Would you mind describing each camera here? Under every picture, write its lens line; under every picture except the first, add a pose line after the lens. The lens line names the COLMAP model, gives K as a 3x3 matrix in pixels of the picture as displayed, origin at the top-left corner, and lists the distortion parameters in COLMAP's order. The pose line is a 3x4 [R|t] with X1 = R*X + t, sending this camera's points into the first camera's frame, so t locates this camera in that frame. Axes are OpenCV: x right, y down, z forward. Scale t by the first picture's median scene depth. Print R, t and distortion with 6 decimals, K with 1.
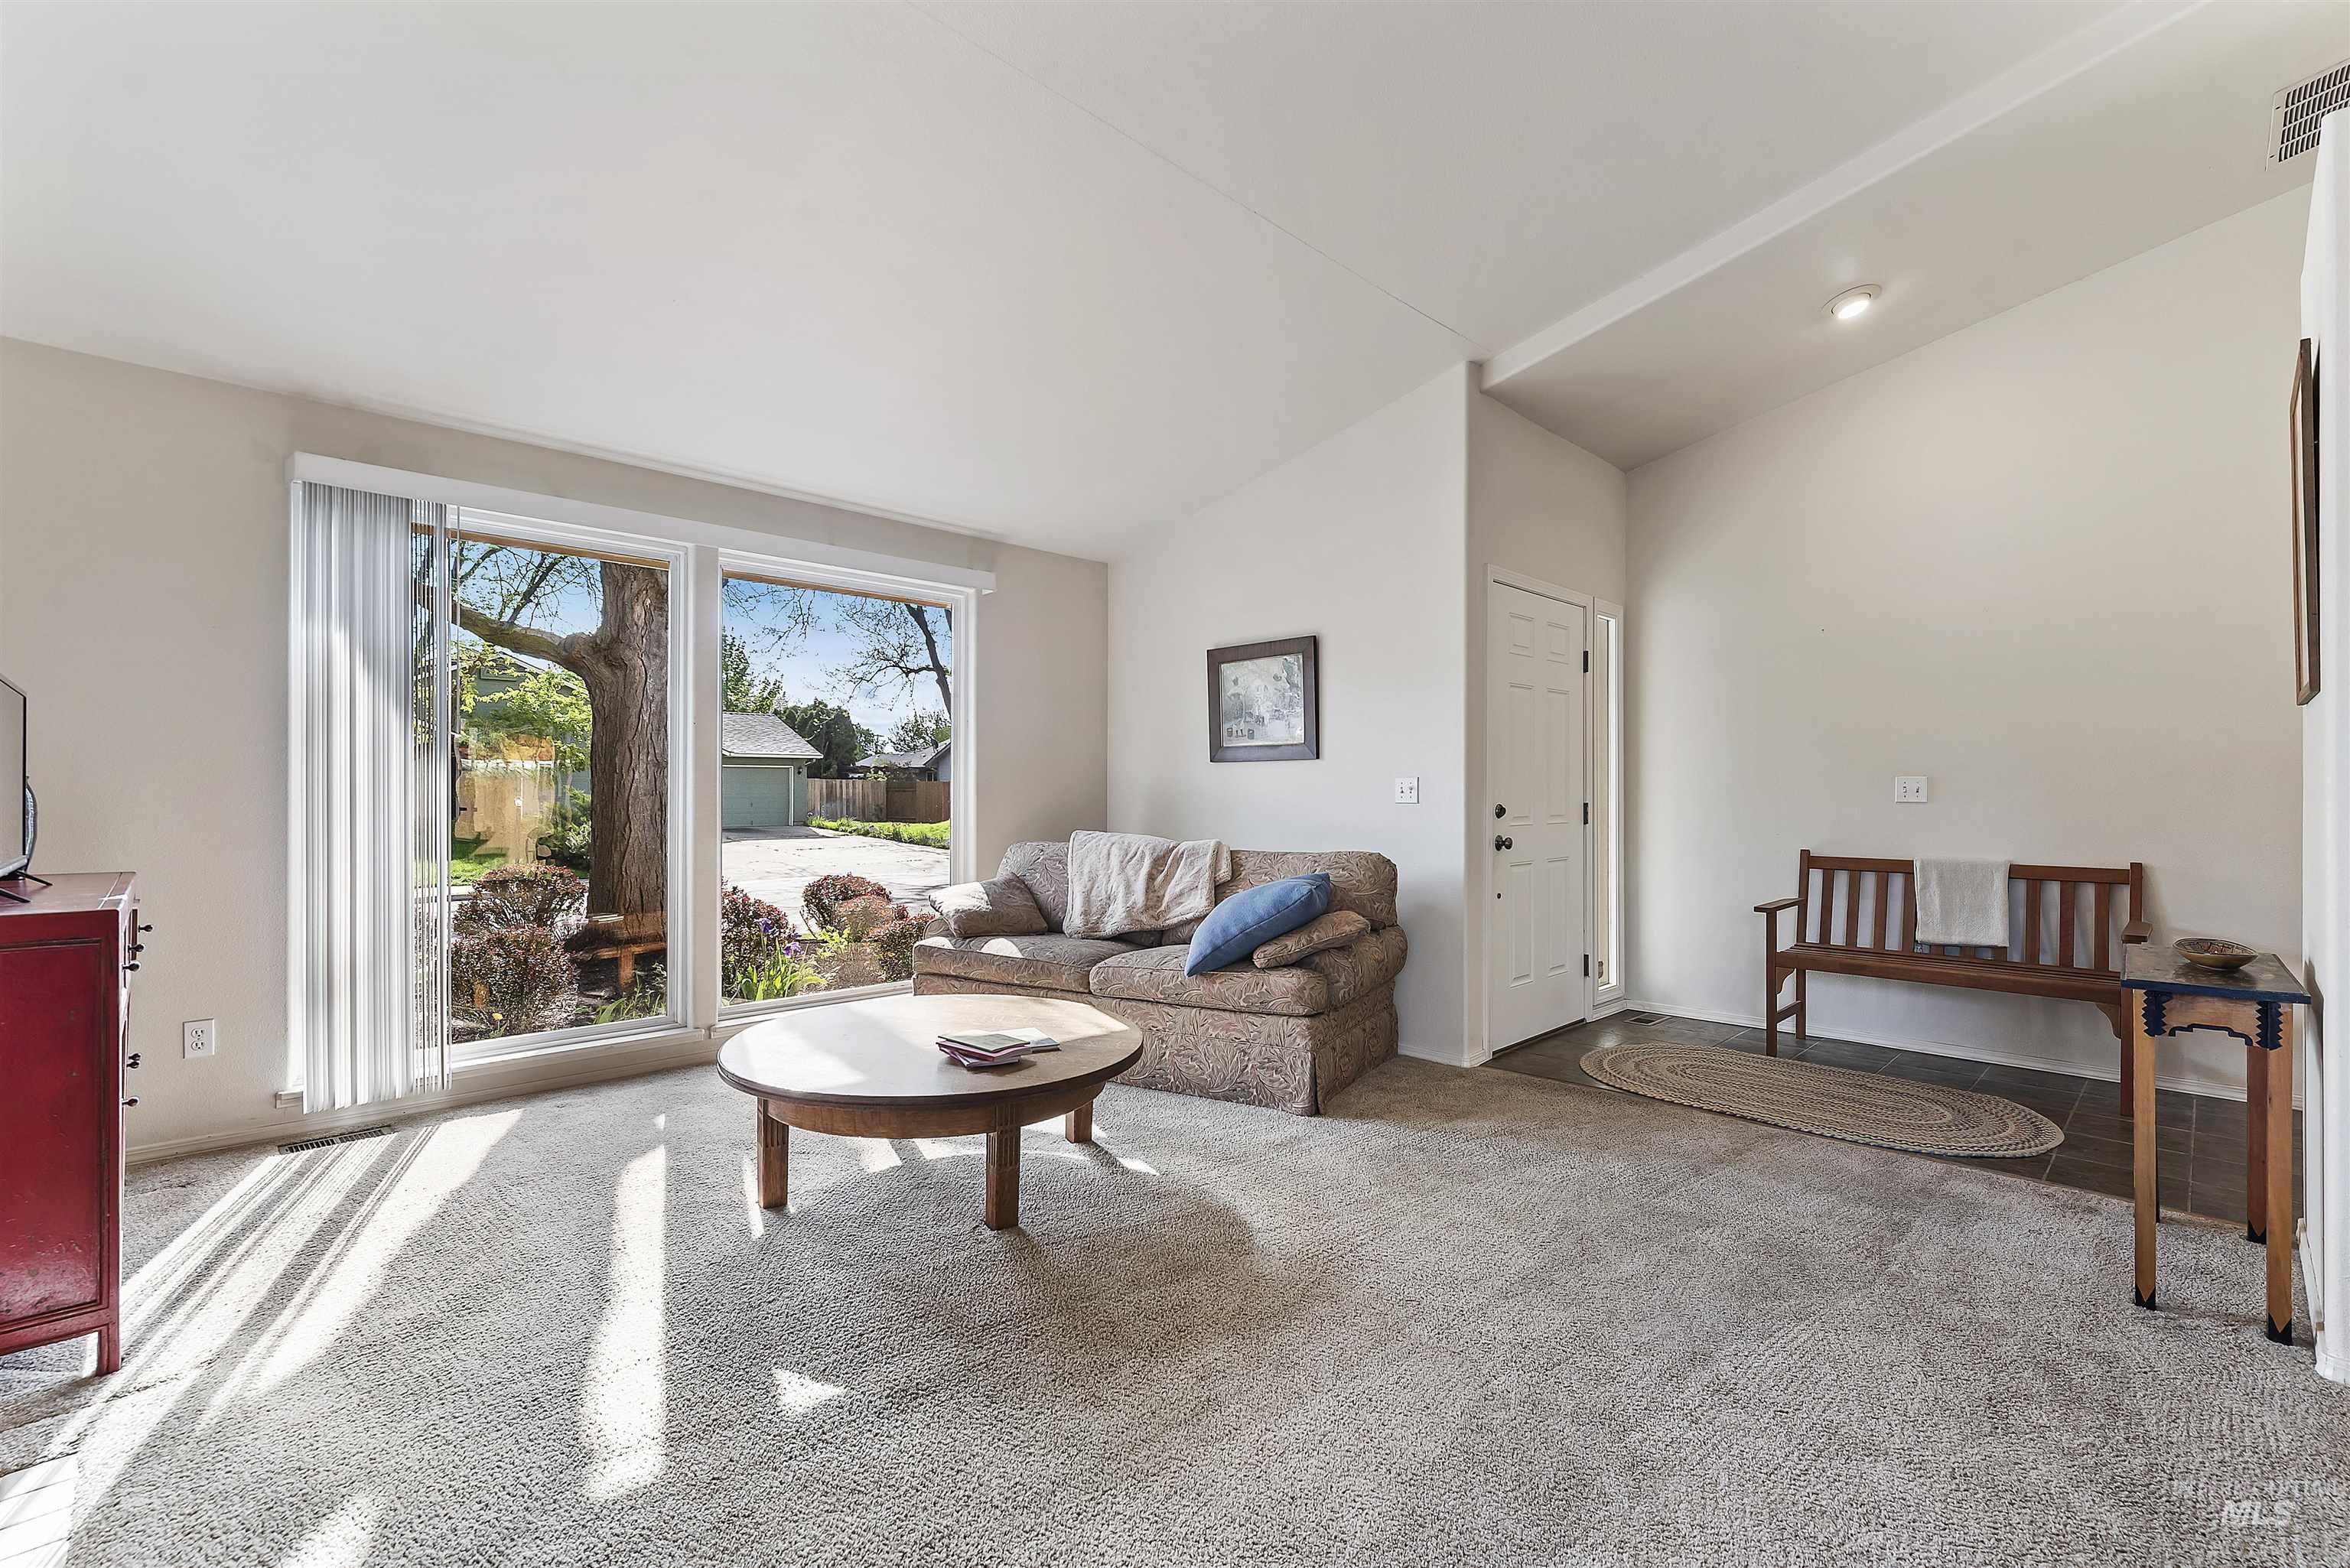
lens RADIAL K [[1032.7, 0, 1202.9], [0, 1032.7, 787.1], [0, 0, 1]] dist [-0.000426, -0.000584]
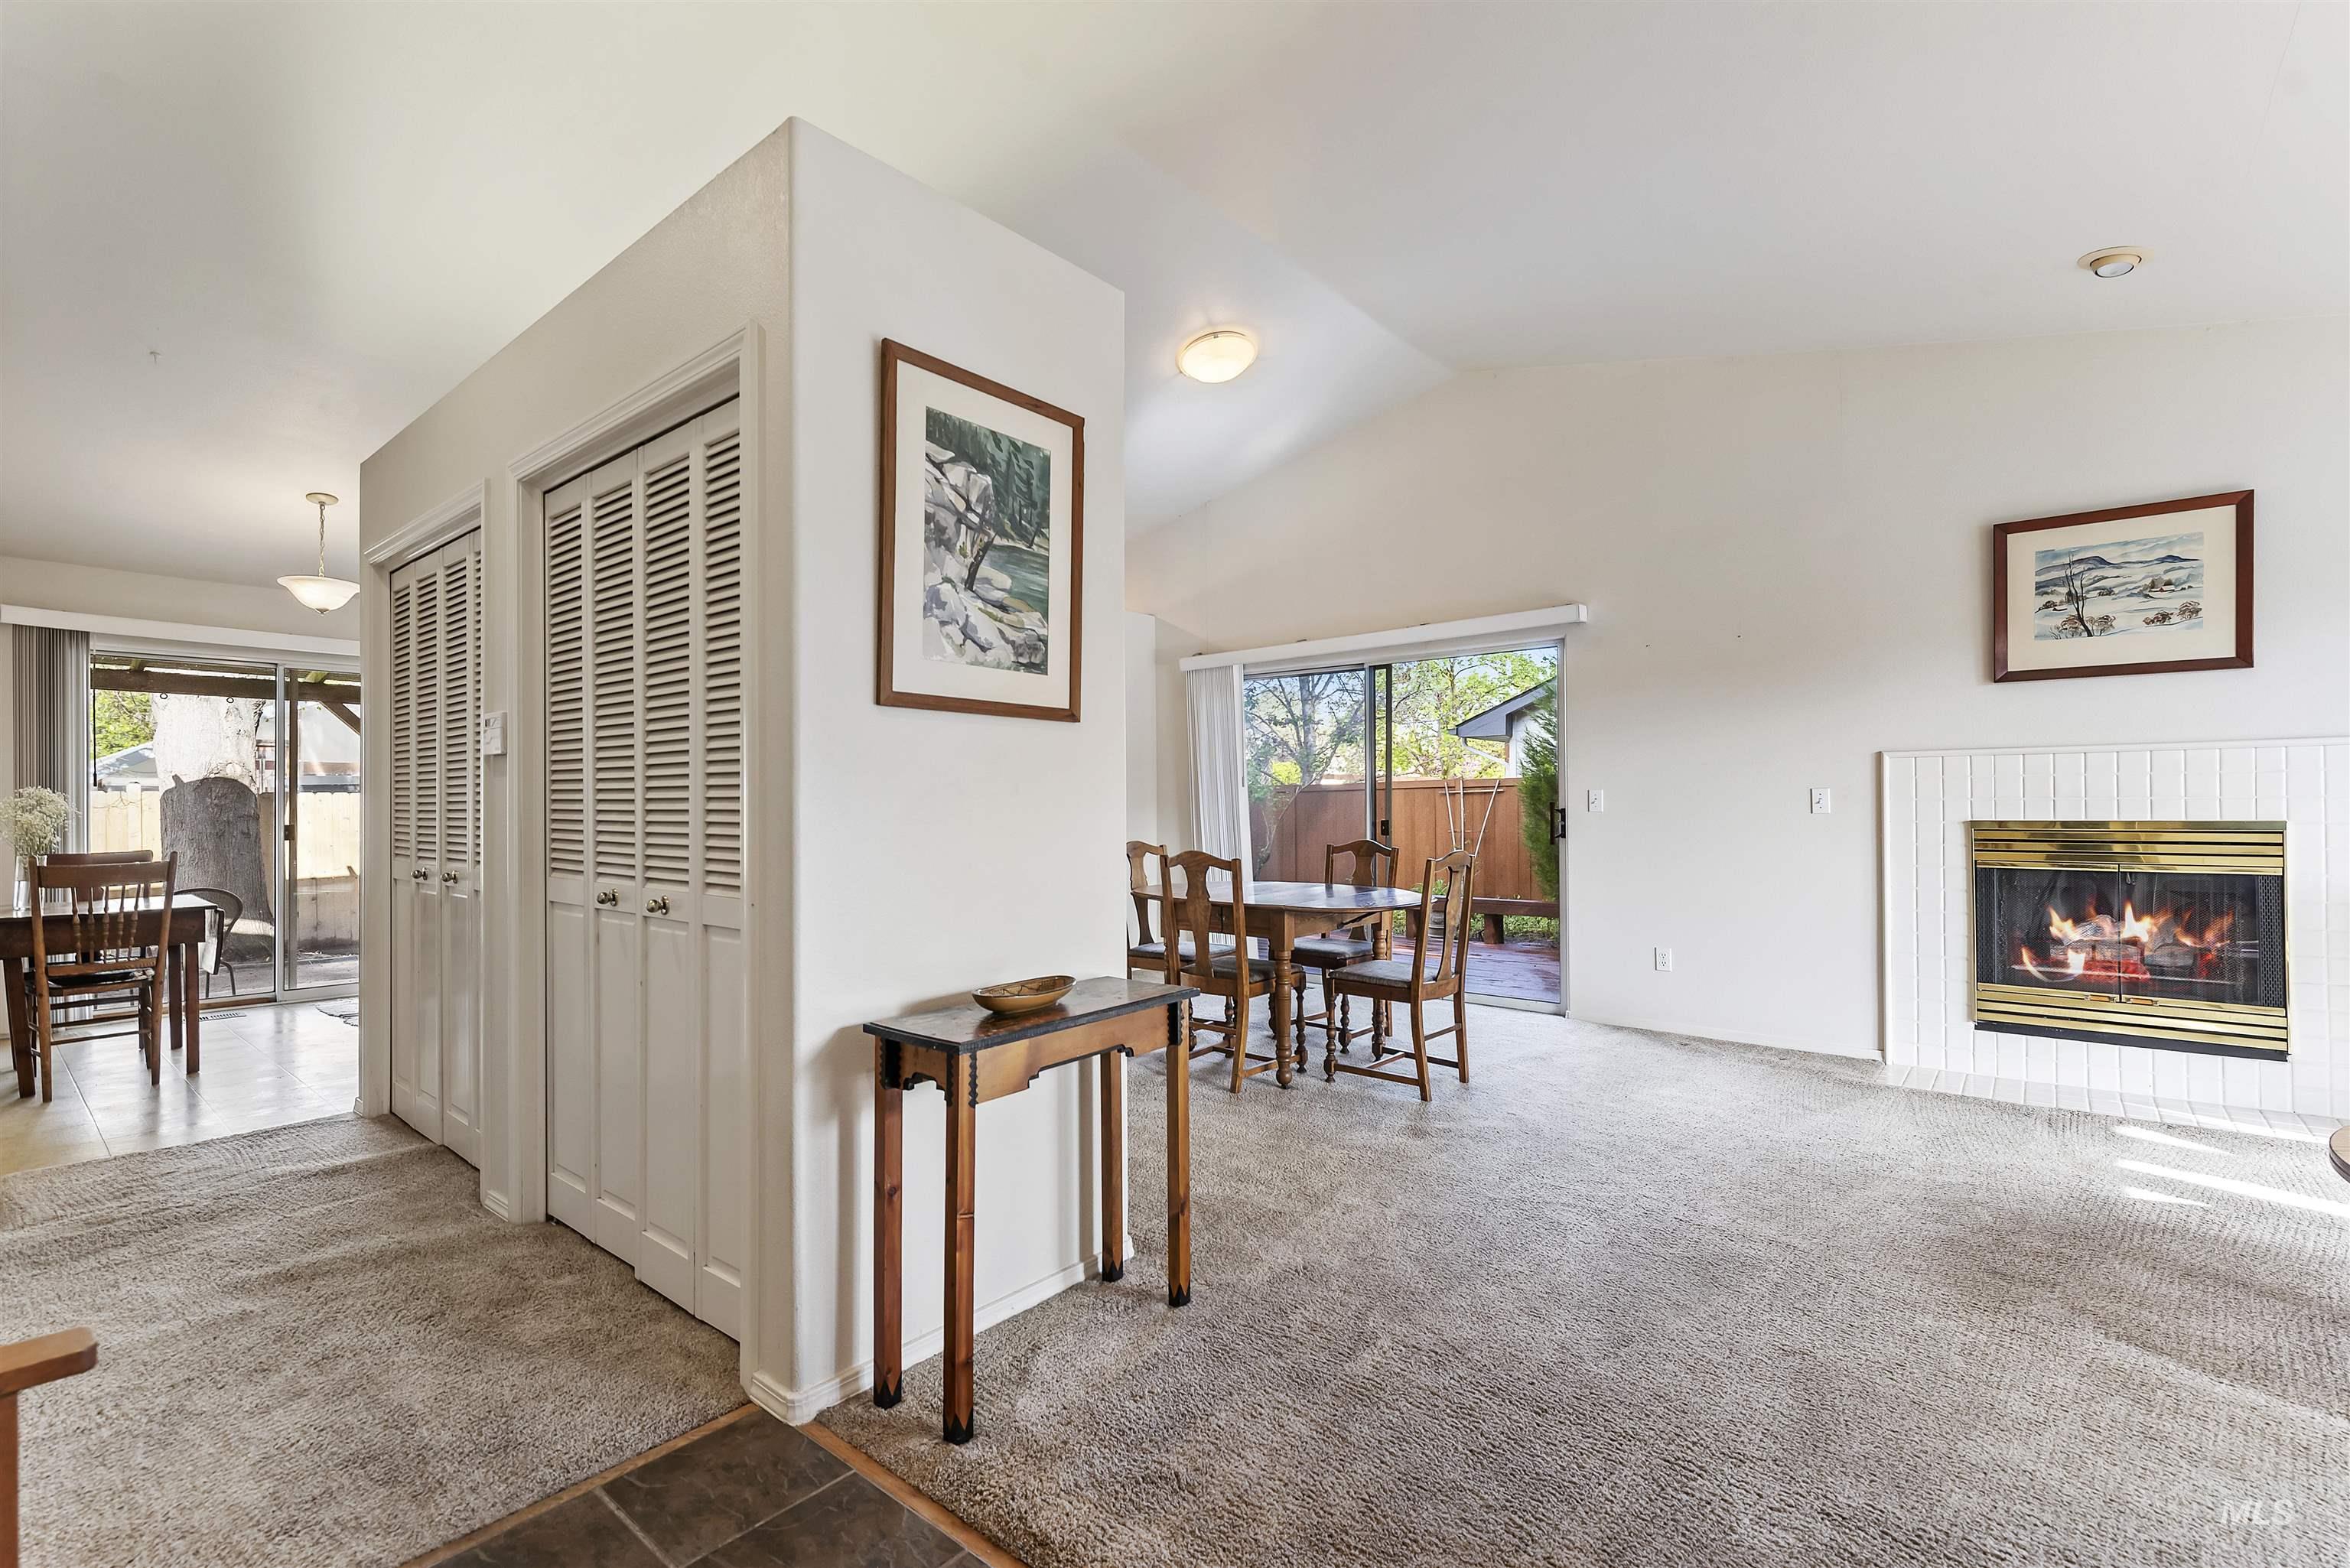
lens RADIAL K [[1042.4, 0, 1177.7], [0, 1042.4, 791.6], [0, 0, 1]] dist [-0.002692, -0.000403]
pose [[-0.996591, 0.006152, -0.082275, 0.634345], [0.007540, 0.999834, -0.016566, 0.001073], [0.082160, -0.017130, -0.996472, 1.309404]]
